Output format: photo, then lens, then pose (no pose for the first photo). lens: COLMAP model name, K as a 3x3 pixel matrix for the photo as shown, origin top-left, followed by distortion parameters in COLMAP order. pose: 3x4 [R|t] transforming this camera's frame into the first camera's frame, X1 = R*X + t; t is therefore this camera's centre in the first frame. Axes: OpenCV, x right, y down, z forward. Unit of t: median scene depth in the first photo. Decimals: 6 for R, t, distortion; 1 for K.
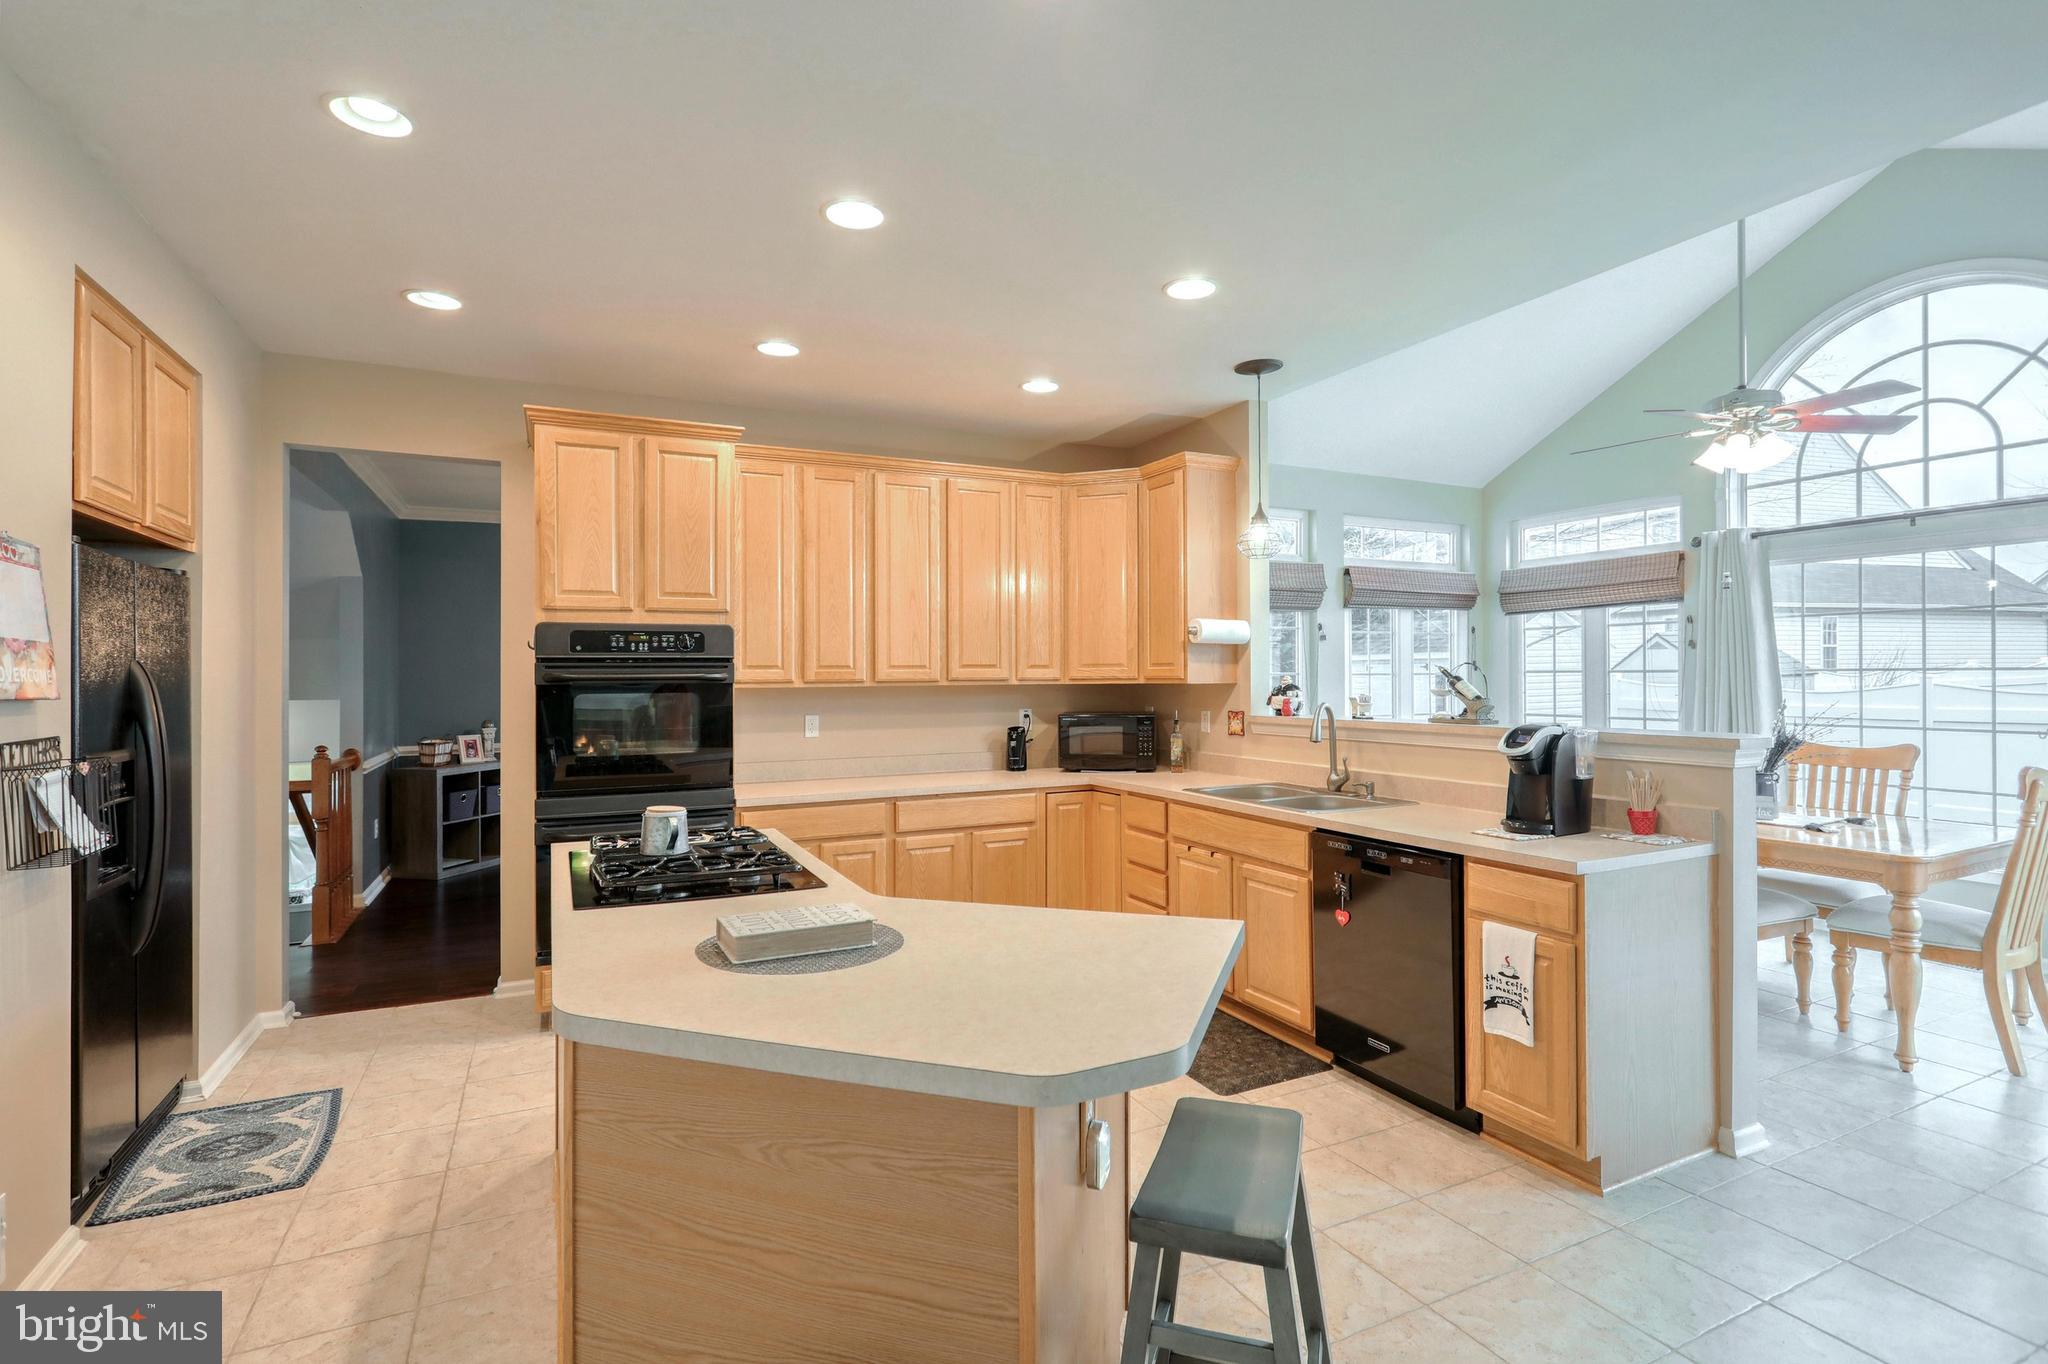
lens RADIAL K [[961.3, 0, 1018.0], [0, 961.3, 667.8], [0, 0, 1]] dist [0.004298, -0.000109]
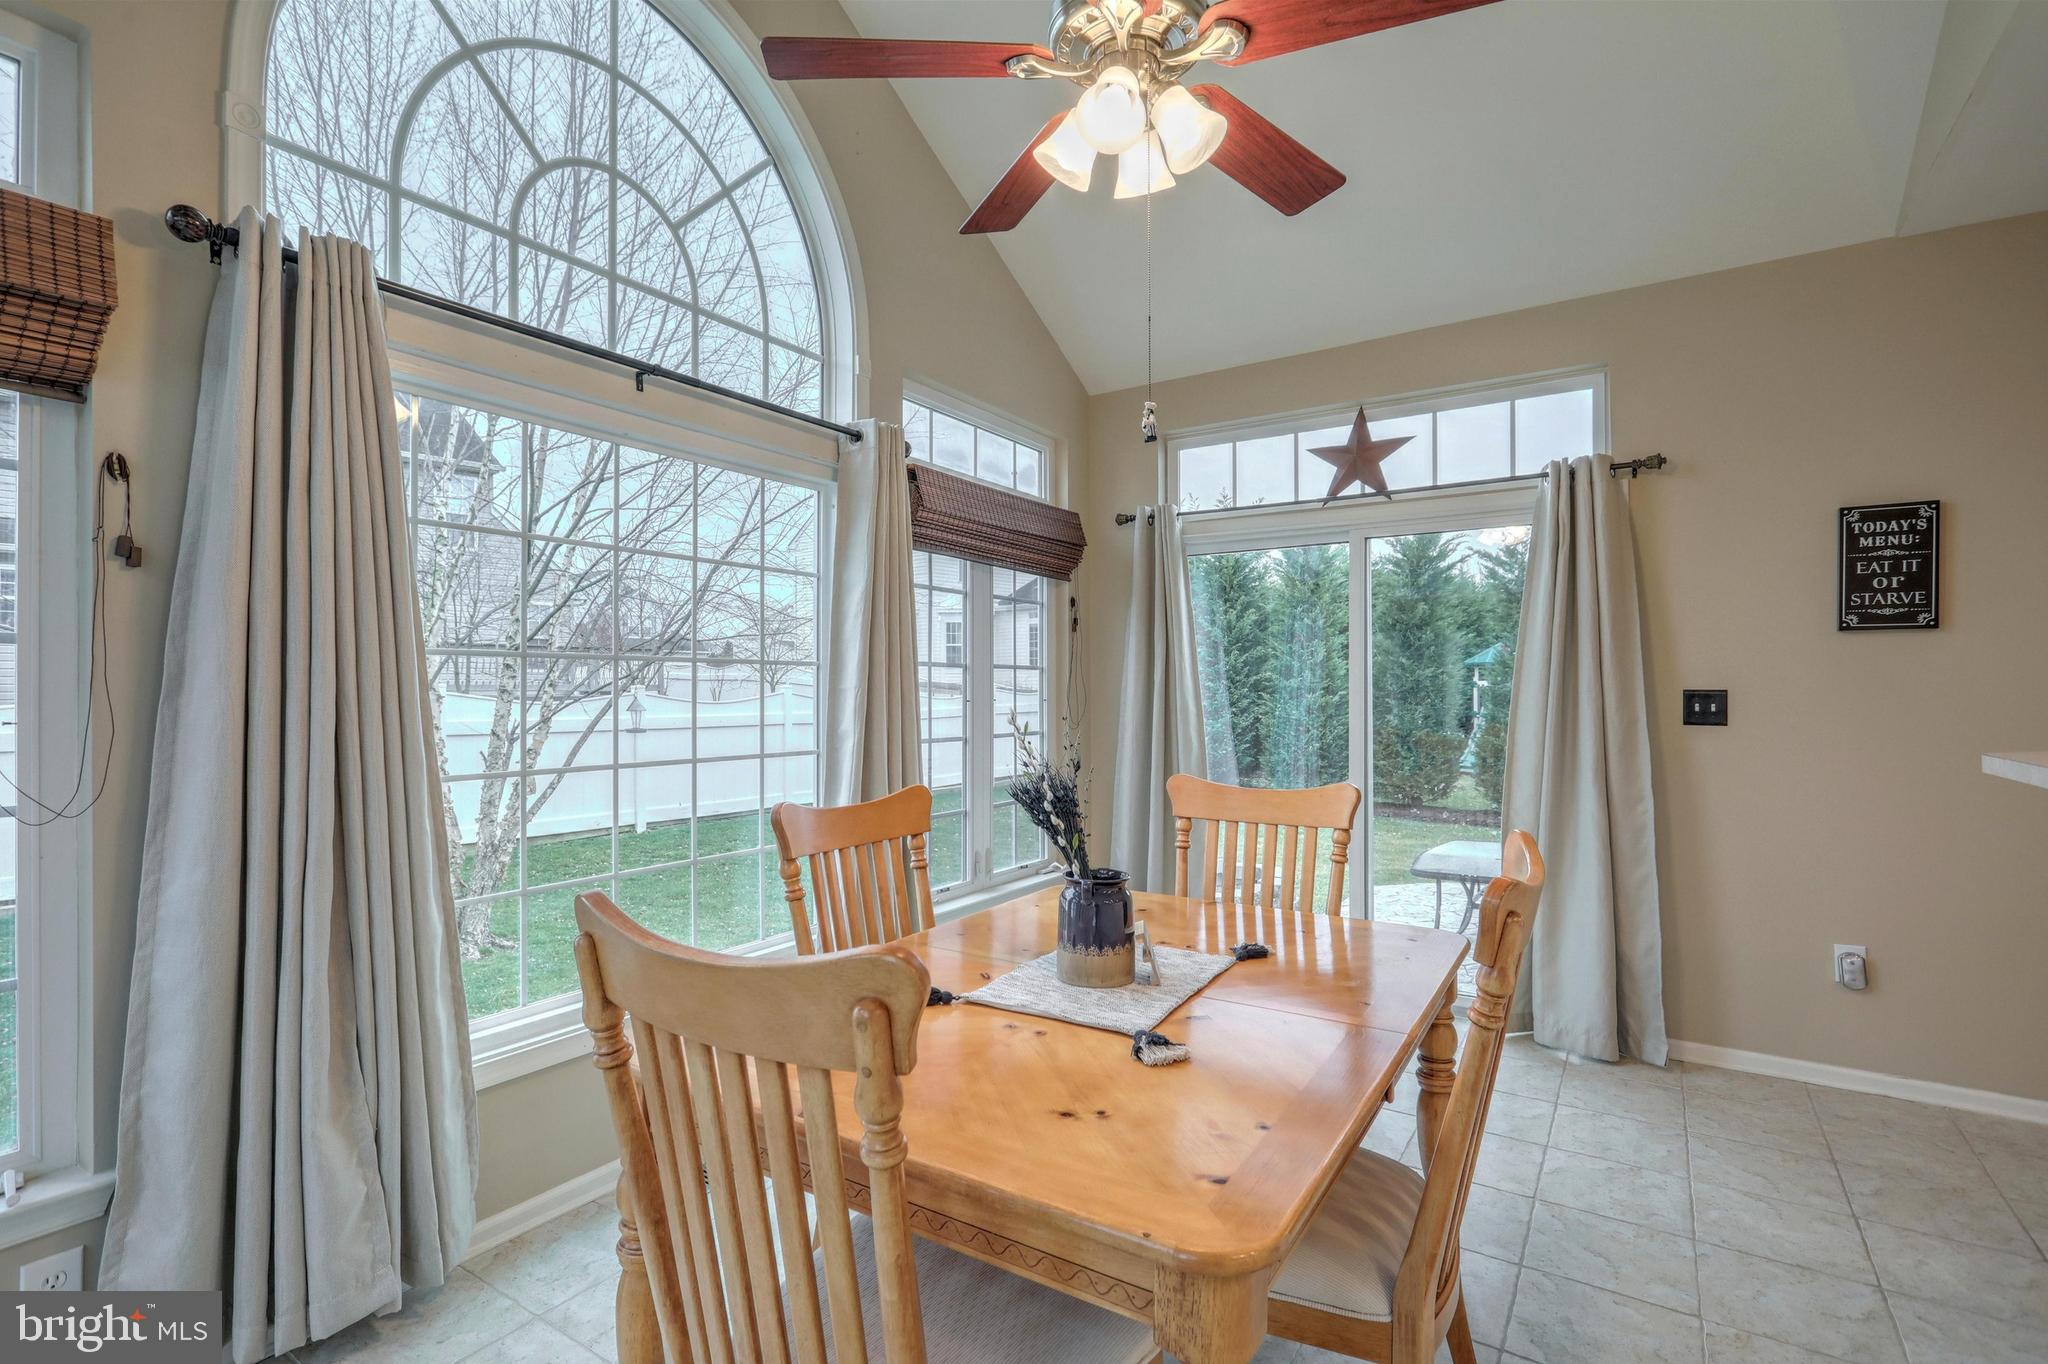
lens RADIAL K [[1001.2, 0, 999.3], [0, 1001.2, 692.3], [0, 0, 1]] dist [0.002594, 0.000848]
pose [[-0.518080, 0.012953, 0.855234, 0.357801], [-0.009574, 0.999735, -0.020941, 0.038971], [-0.855279, -0.019037, -0.517819, 1.224182]]
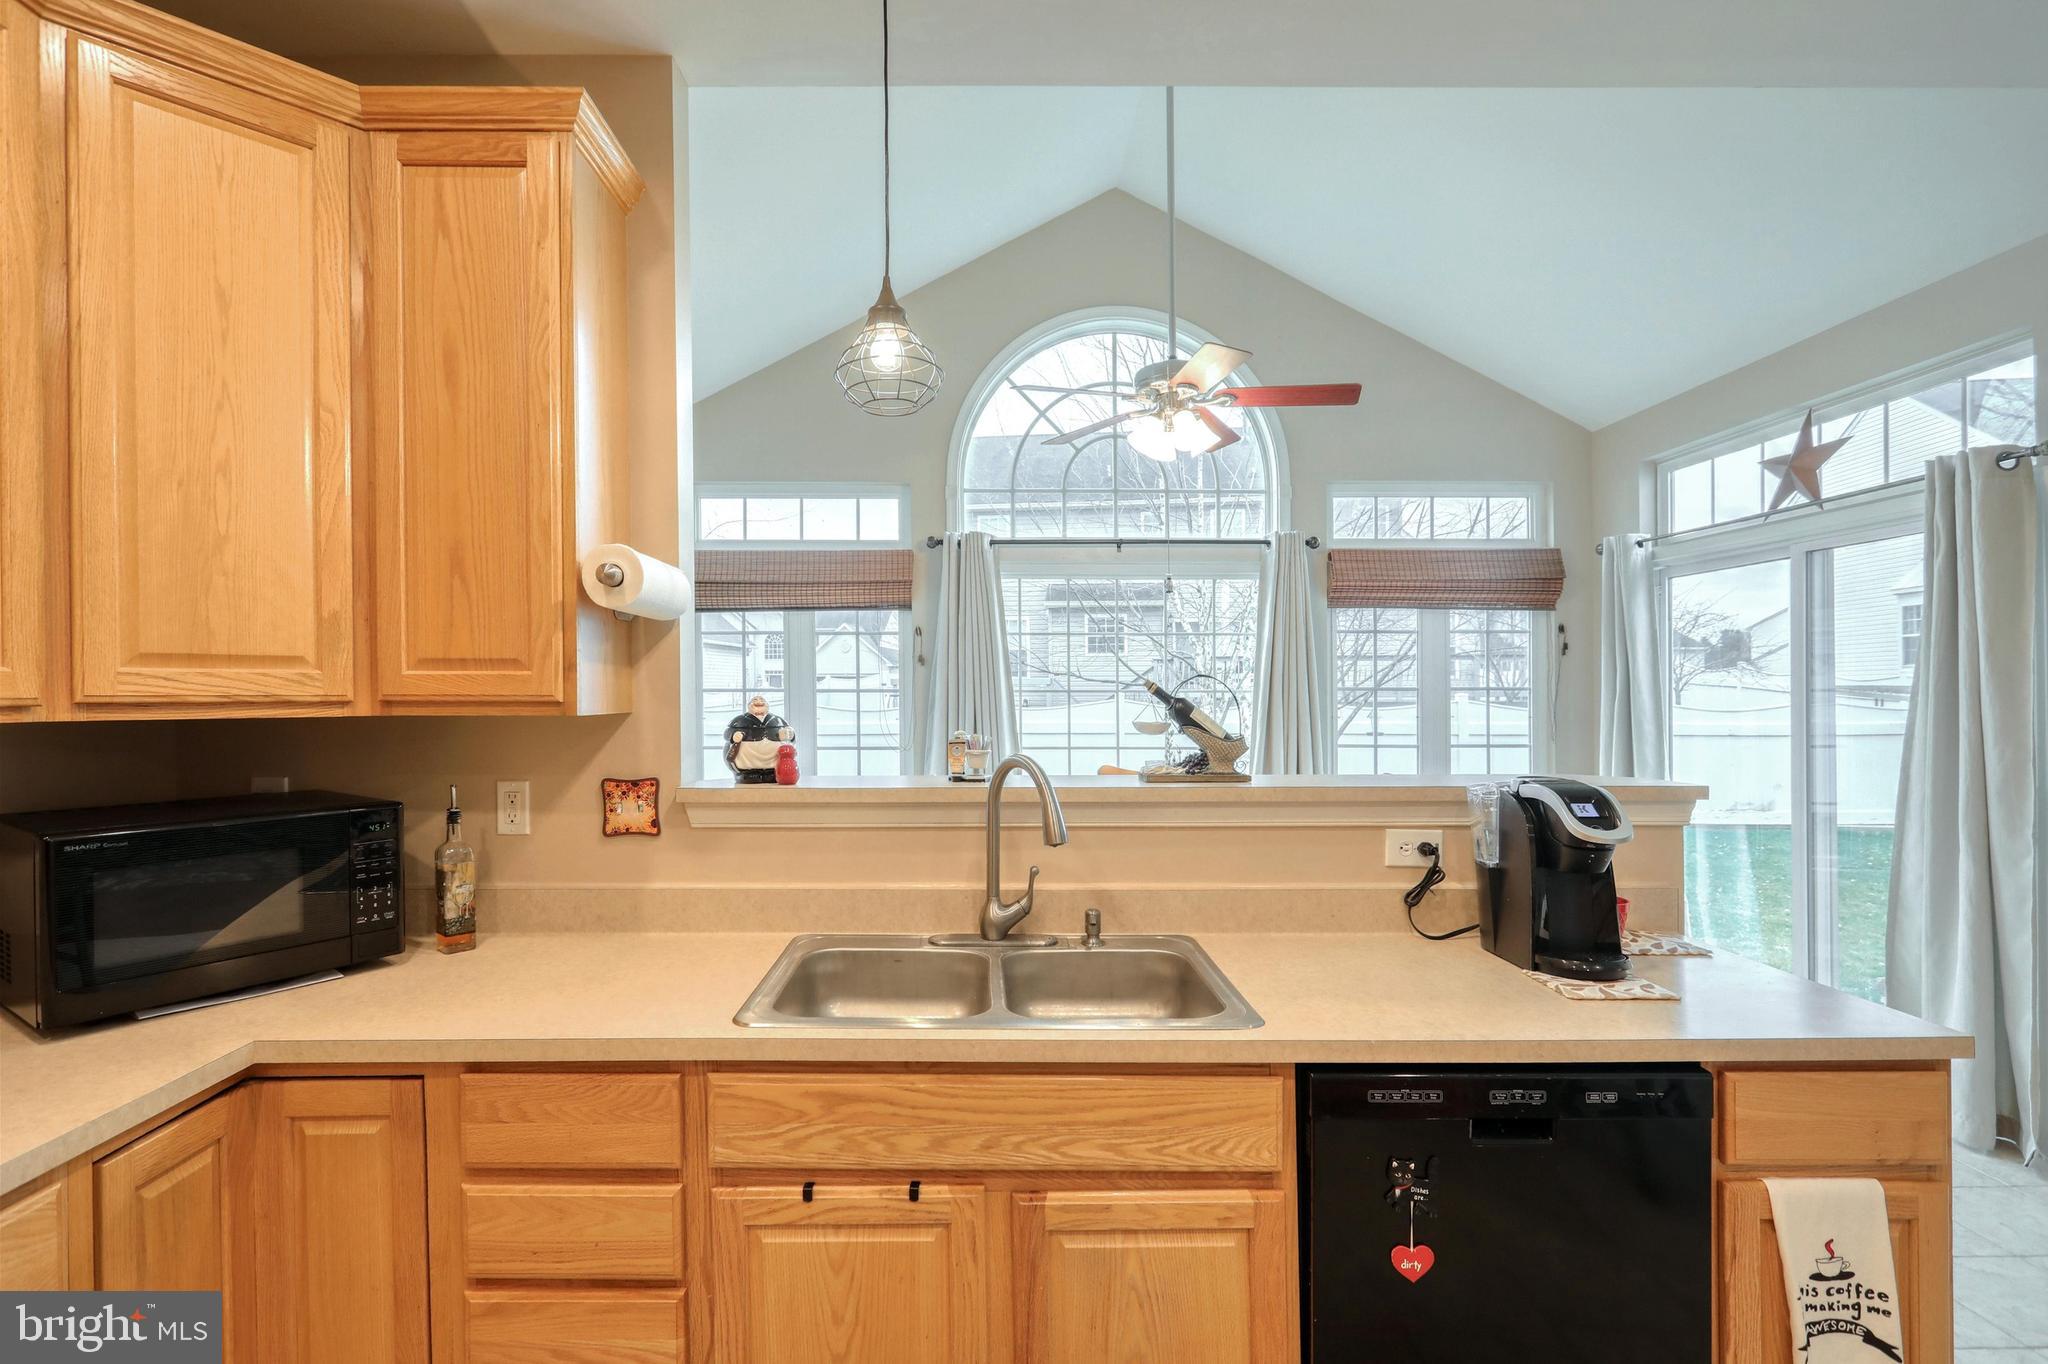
lens RADIAL K [[1001.2, 0, 999.3], [0, 1001.2, 692.3], [0, 0, 1]] dist [0.002594, 0.000848]
pose [[0.434949, 0.004864, 0.900442, -0.108961], [-0.011747, 0.999931, 0.000273, 0.005302], [-0.900379, -0.010696, 0.434976, 0.718303]]
